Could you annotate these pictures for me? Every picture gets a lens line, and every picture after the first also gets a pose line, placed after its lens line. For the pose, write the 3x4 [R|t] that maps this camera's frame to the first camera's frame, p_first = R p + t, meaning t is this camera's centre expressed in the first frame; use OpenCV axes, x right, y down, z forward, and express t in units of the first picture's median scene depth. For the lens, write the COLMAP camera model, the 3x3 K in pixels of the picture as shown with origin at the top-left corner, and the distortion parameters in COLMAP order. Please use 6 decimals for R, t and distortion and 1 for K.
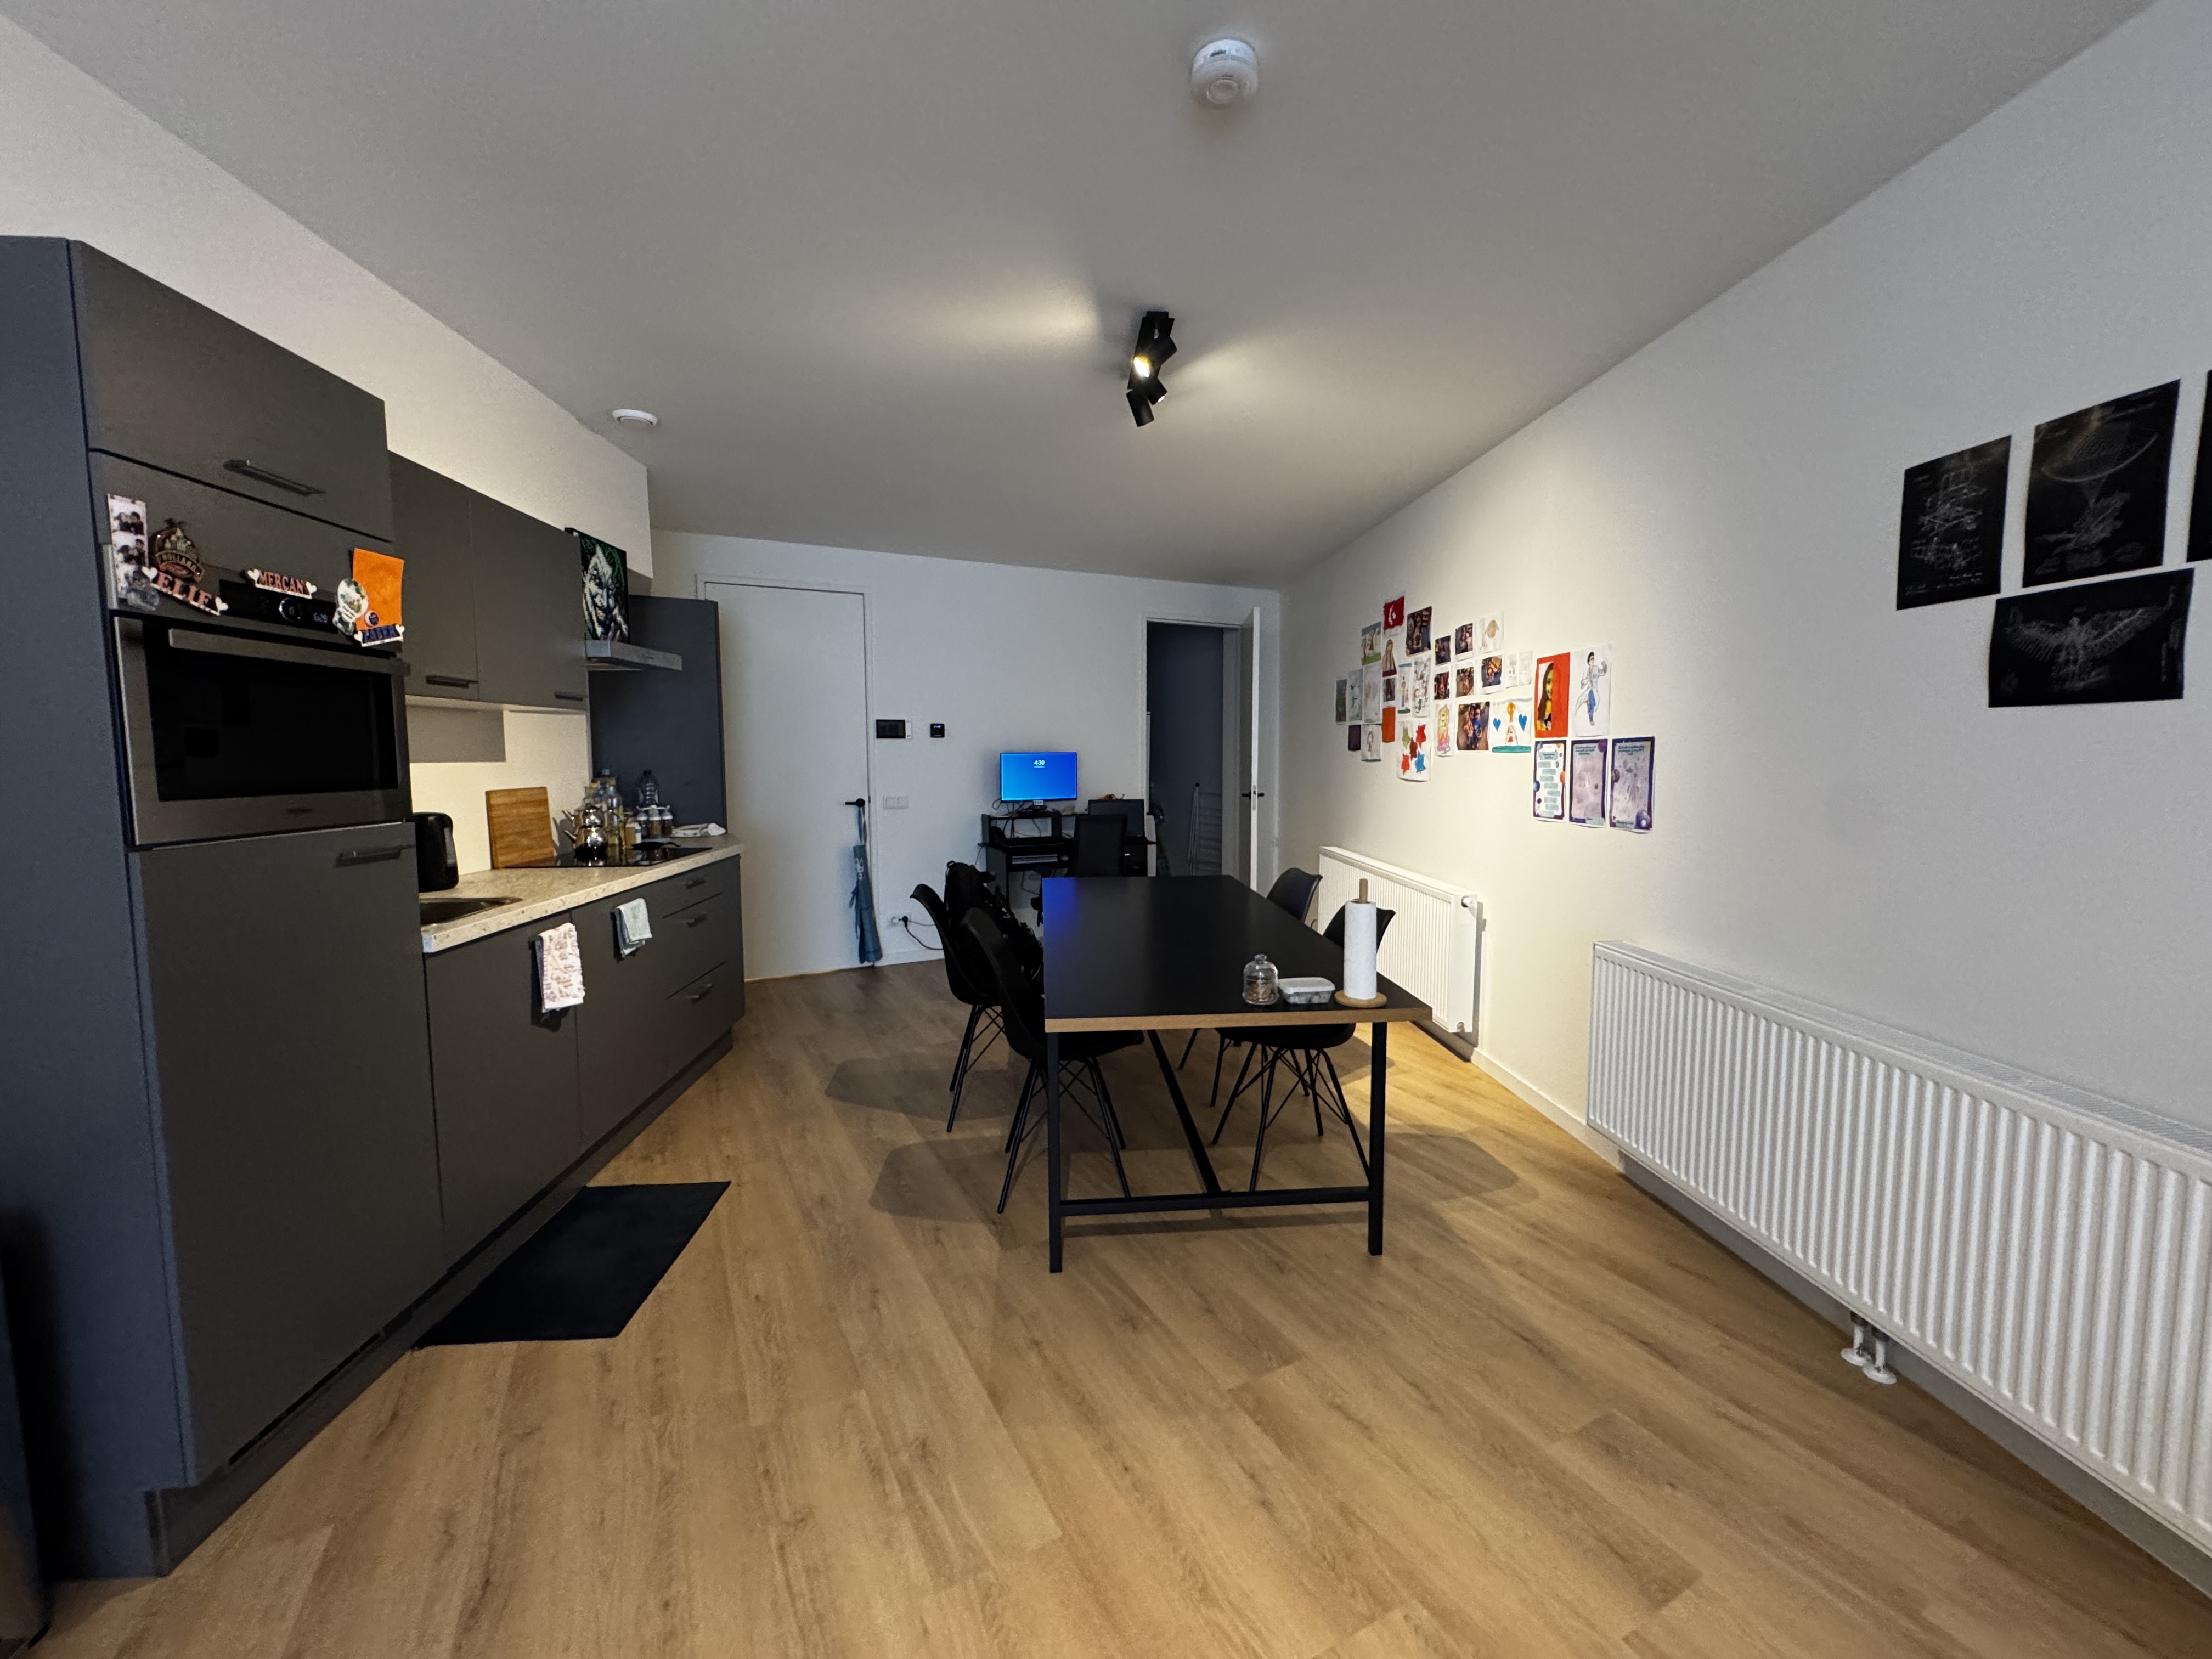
lens RADIAL K [[879.4, 0, 1097.6], [0, 879.4, 828.2], [0, 0, 1]] dist [-0.001979, 0.000198]
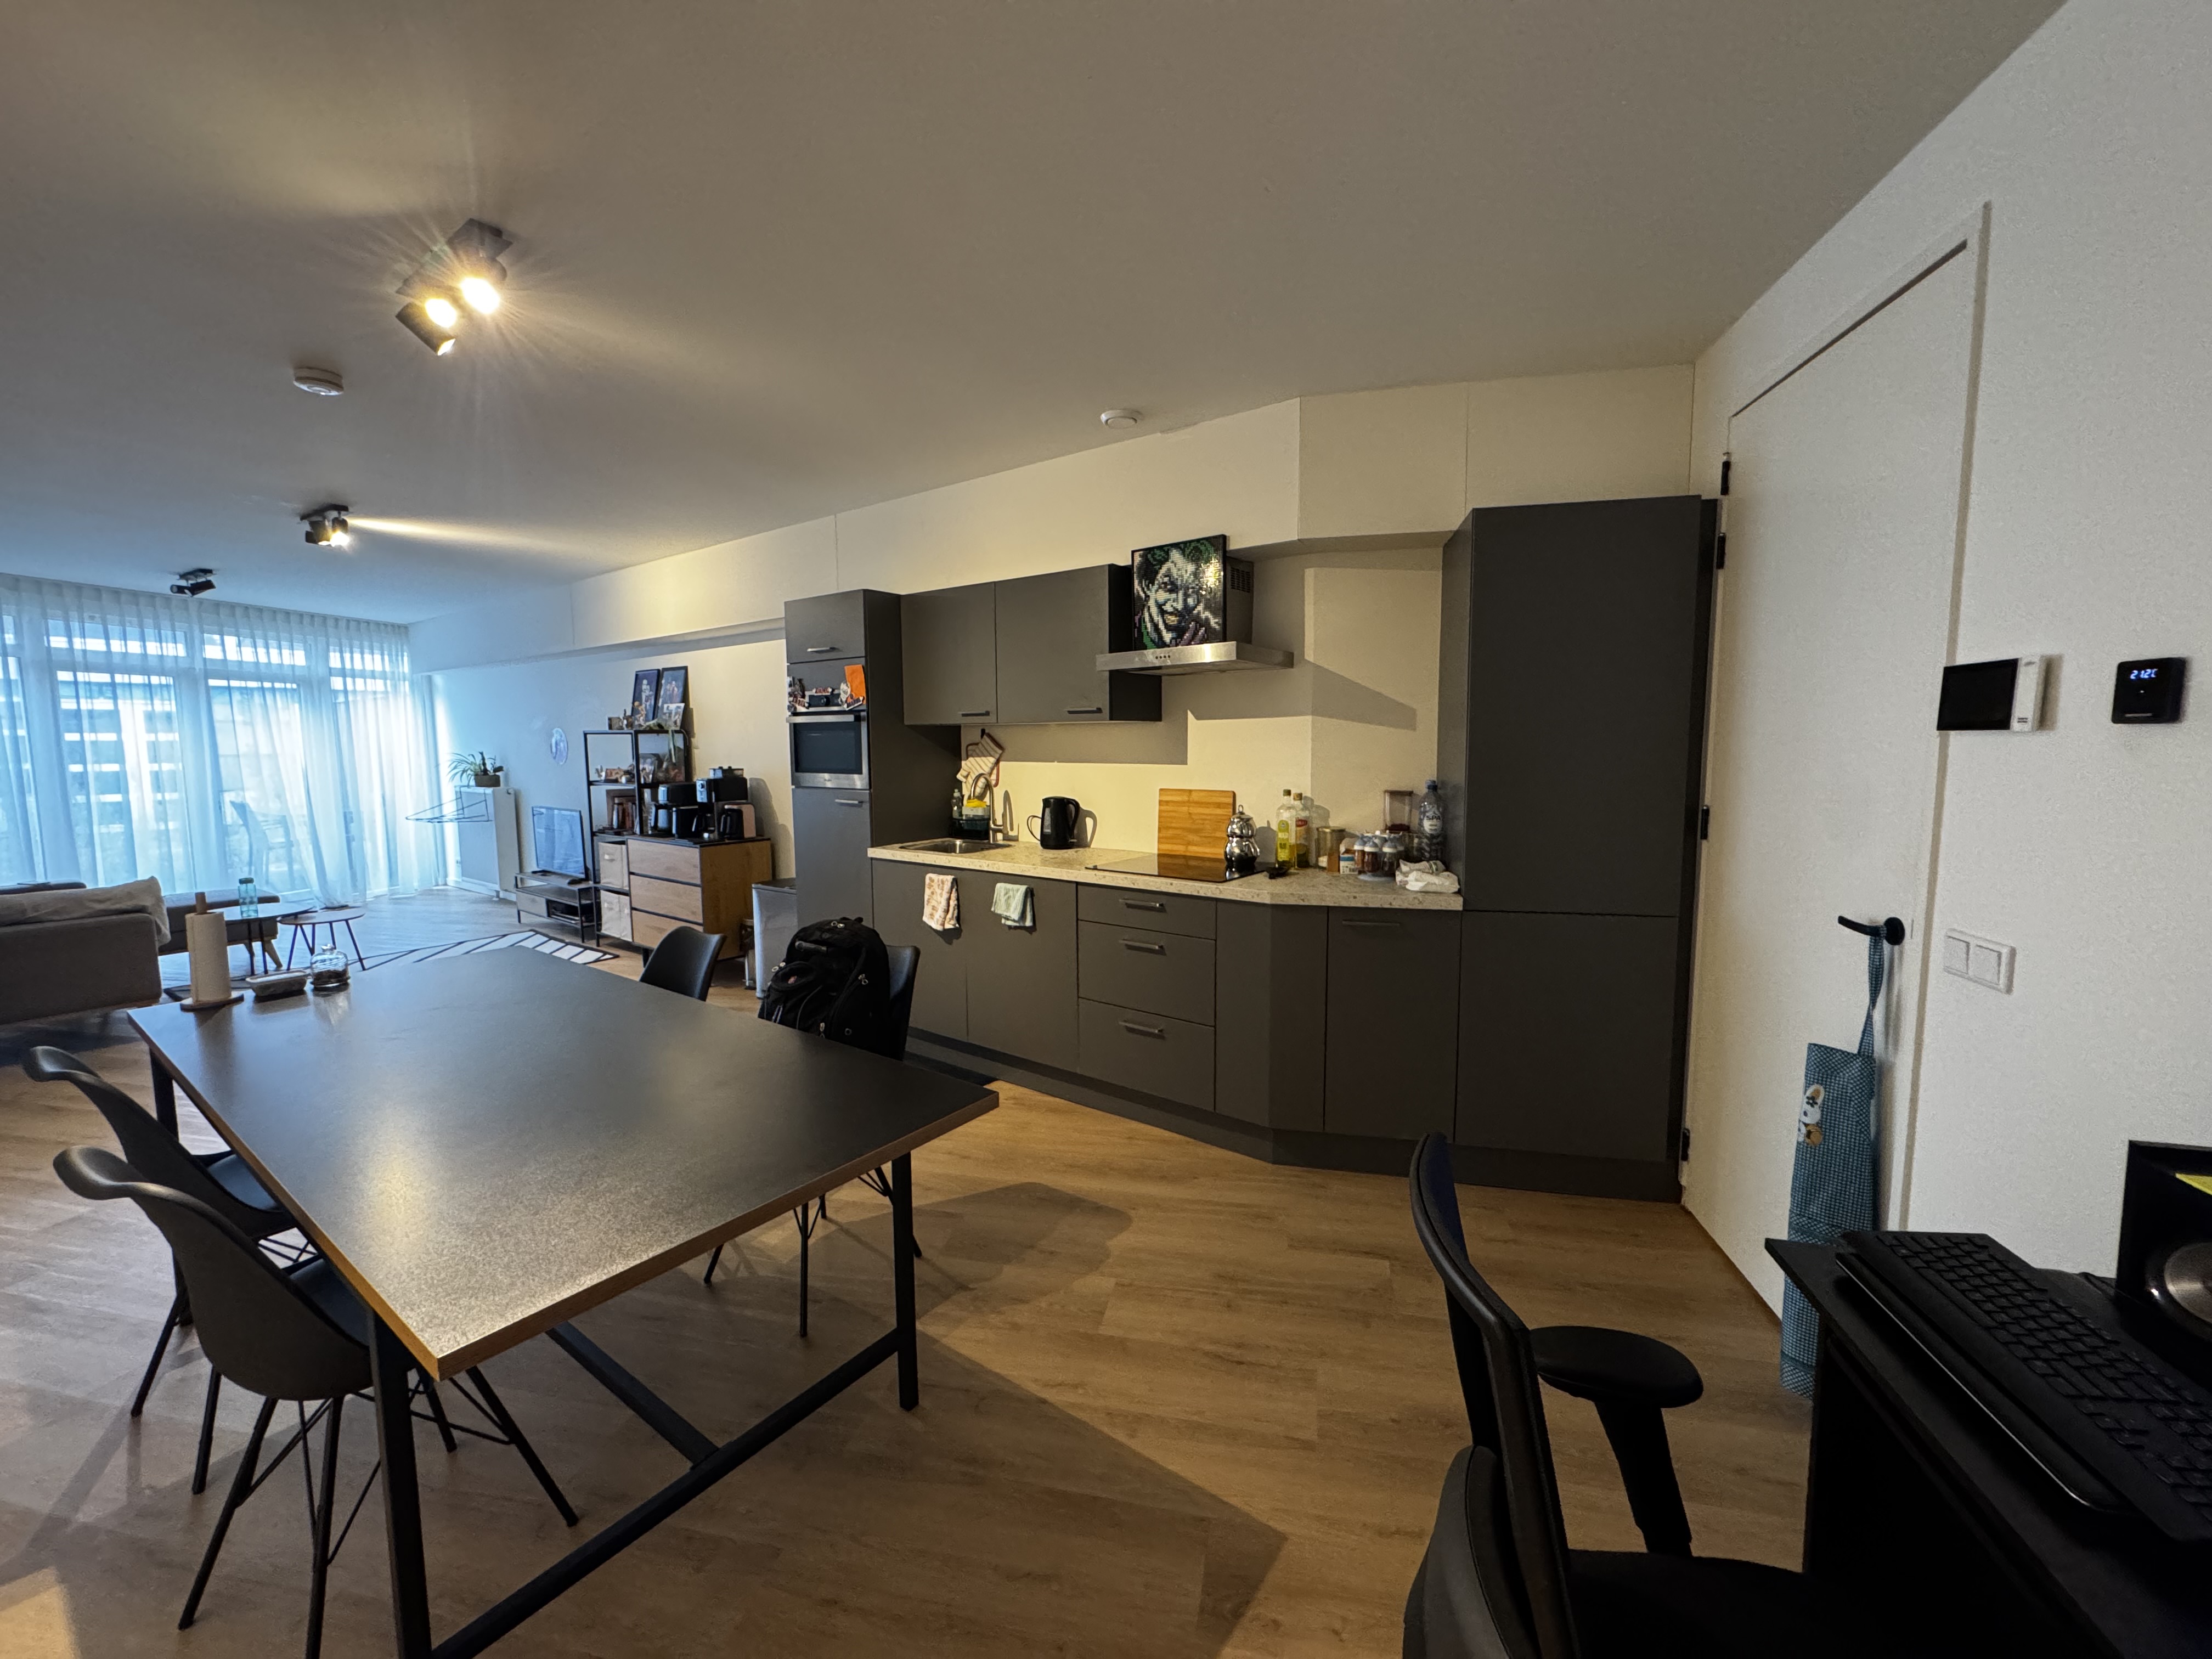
lens RADIAL K [[879.4, 0, 1107.6], [0, 879.4, 829.0], [0, 0, 1]] dist [-0.001979, 0.000198]
pose [[-0.637601, 0.087850, -0.765341, 0.263882], [-0.056793, 0.985413, 0.160425, -0.169167], [0.768270, 0.145753, -0.623311, 1.629205]]
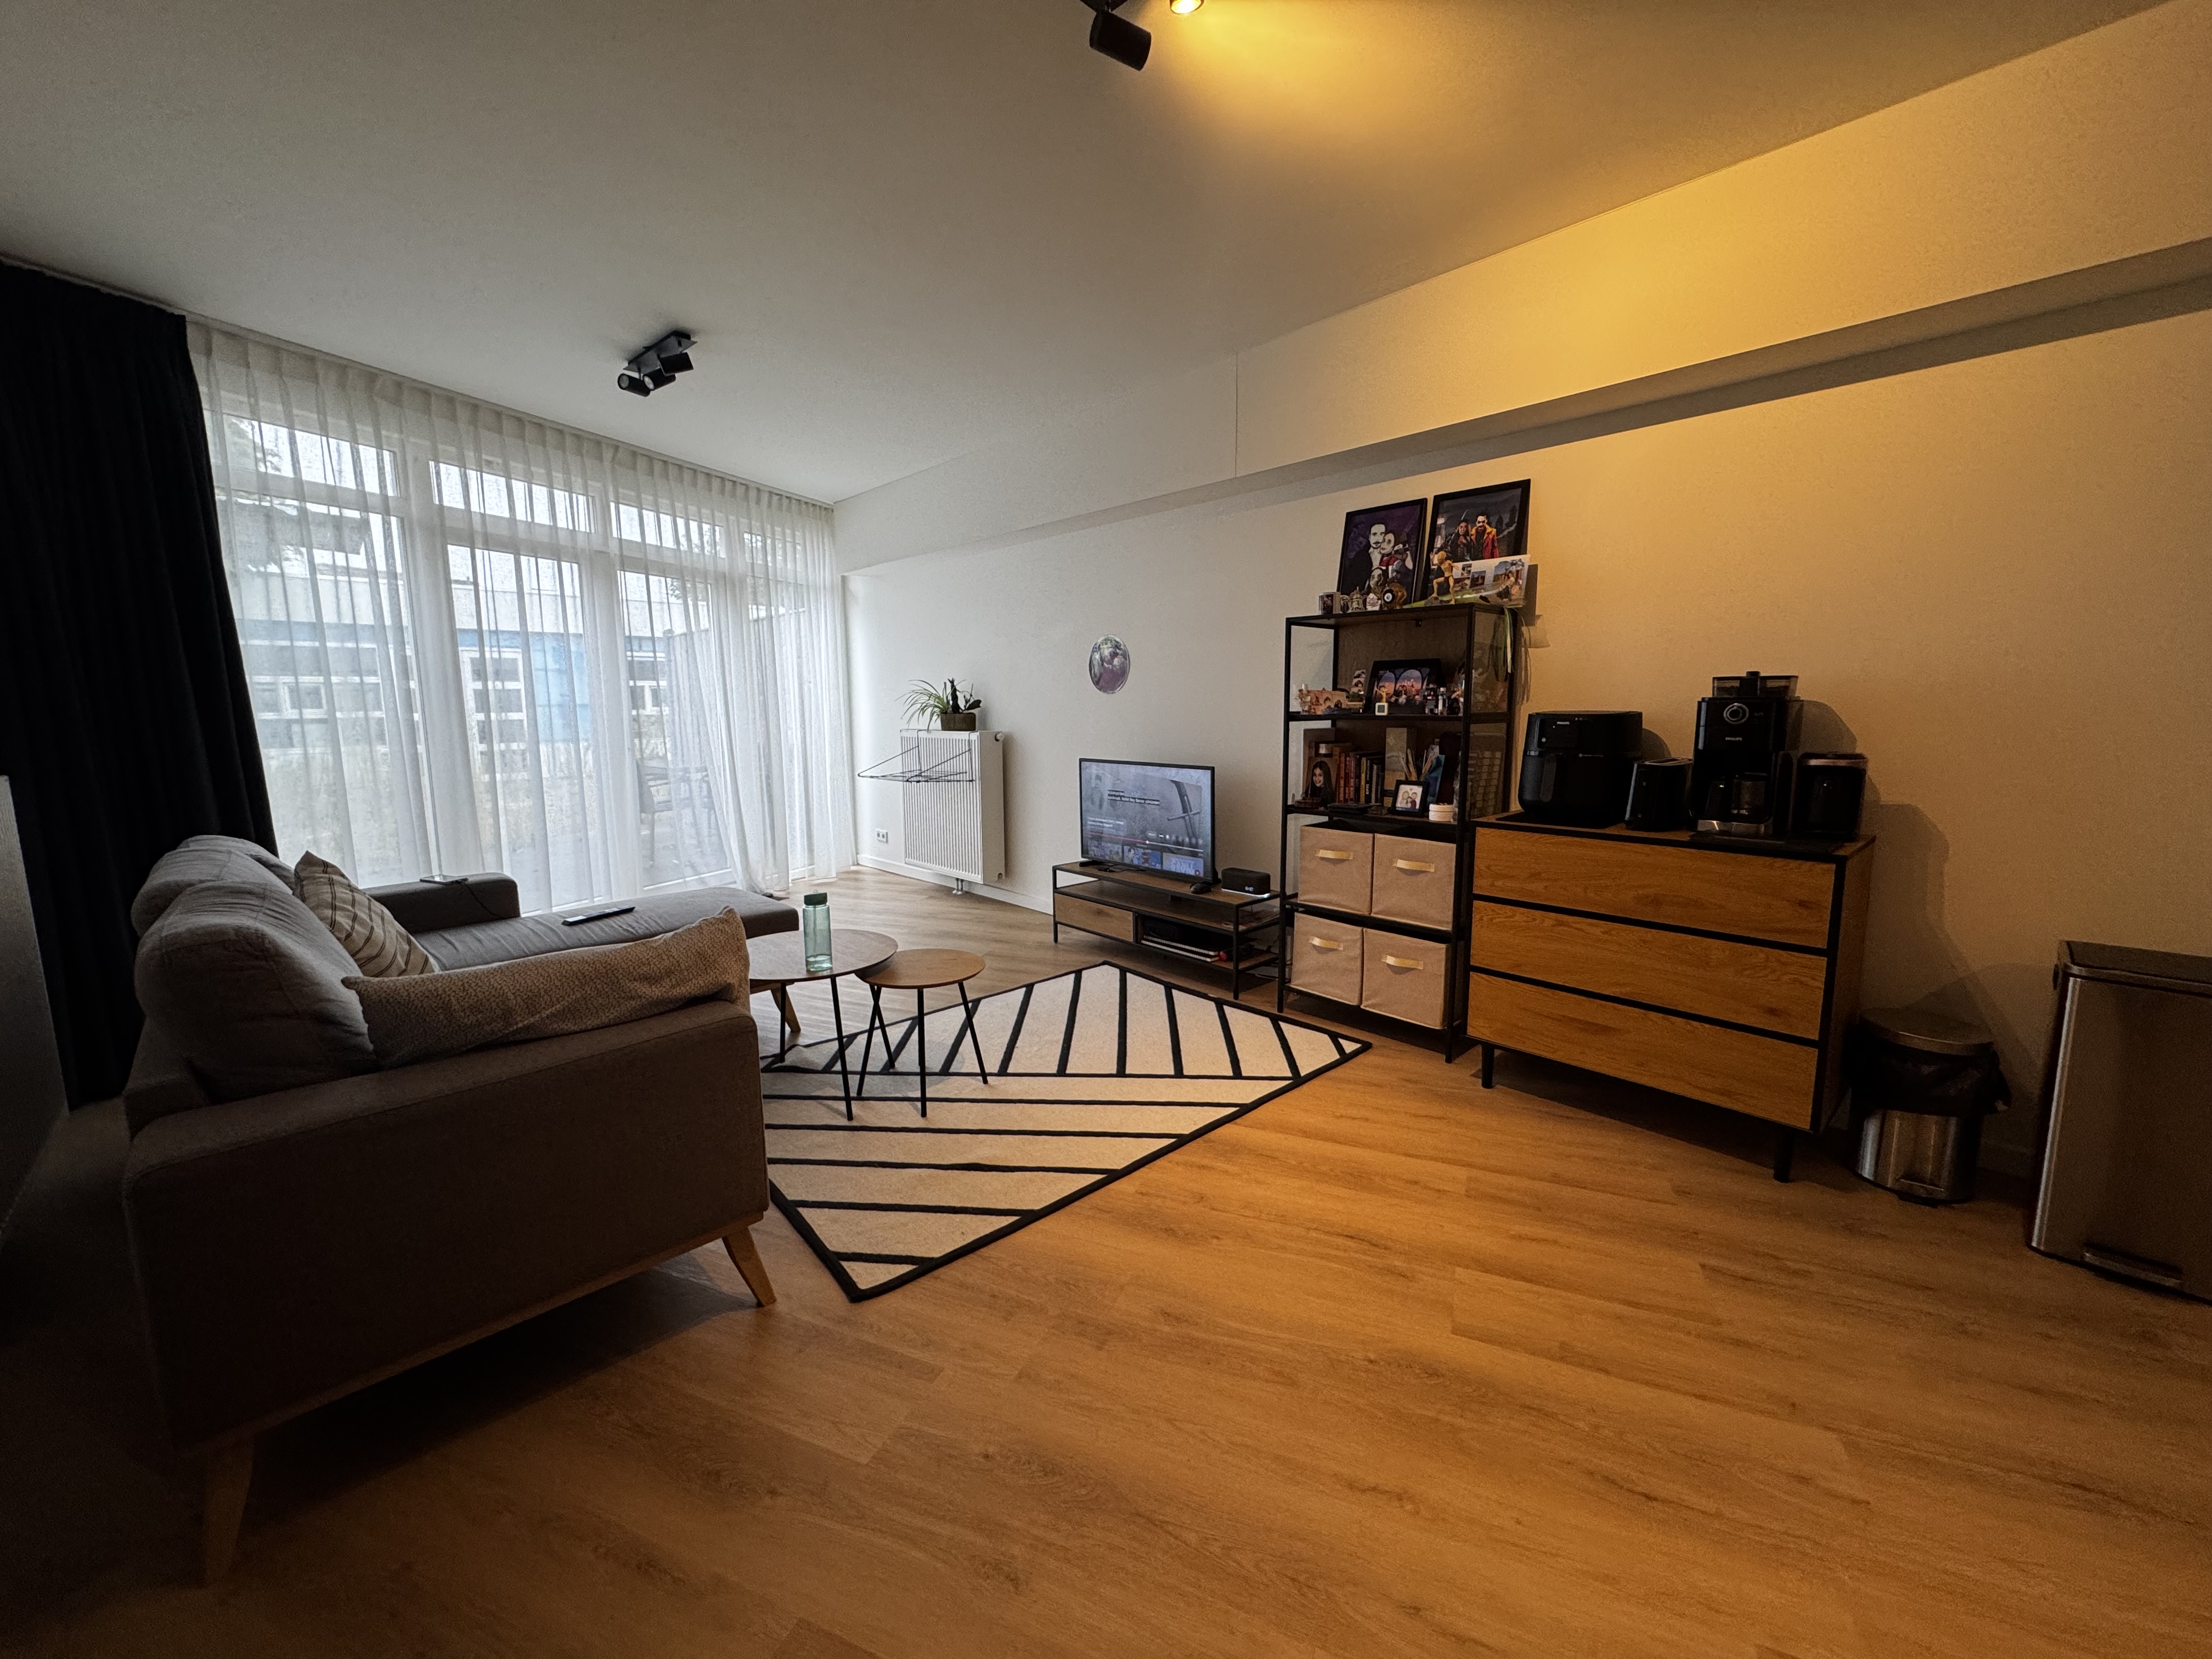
lens RADIAL K [[879.4, 0, 1103.4], [0, 879.4, 836.8], [0, 0, 1]] dist [-0.001979, 0.000198]
pose [[-0.772082, 0.109622, -0.625997, 0.340138], [-0.041188, 0.974309, 0.221417, 0.016476], [0.634187, 0.196736, -0.747731, 0.252337]]
